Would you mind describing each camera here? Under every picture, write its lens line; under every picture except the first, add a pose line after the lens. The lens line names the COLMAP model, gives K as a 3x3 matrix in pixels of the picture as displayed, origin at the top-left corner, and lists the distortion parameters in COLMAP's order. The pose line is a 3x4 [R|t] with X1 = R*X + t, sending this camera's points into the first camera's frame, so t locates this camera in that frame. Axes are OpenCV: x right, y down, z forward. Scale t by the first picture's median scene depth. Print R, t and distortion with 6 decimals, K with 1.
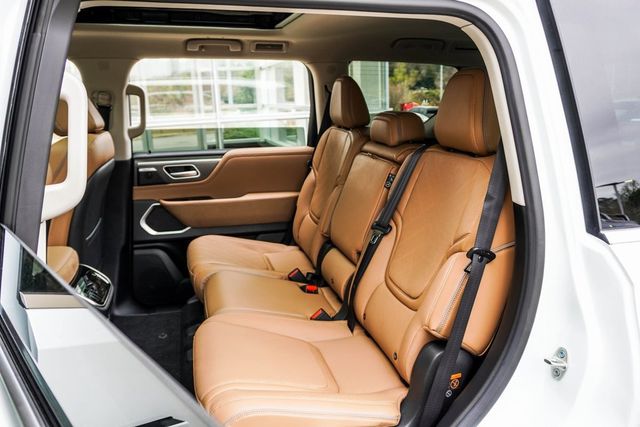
lens RADIAL K [[544.5, 0, 320.0], [0, 544.5, 213.5], [0, 0, 1]] dist [-0.013751, -0.001910]
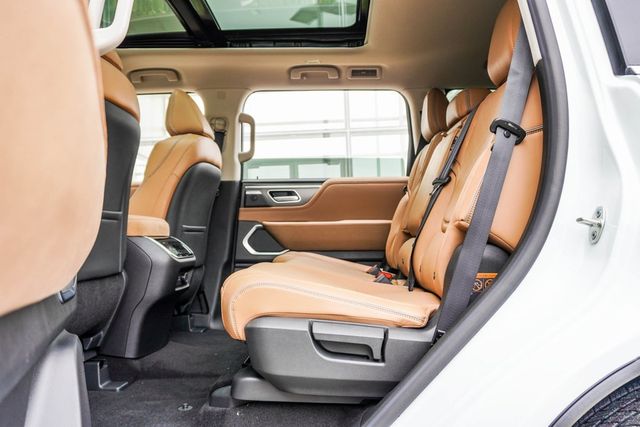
lens RADIAL K [[544.5, 0, 320.0], [0, 544.5, 213.5], [0, 0, 1]] dist [-0.013751, -0.001910]
pose [[0.959626, -0.005338, -0.281228, 0.123794], [-0.066522, 0.967150, -0.245348, 0.232352], [0.273299, 0.254150, 0.927747, 0.039023]]
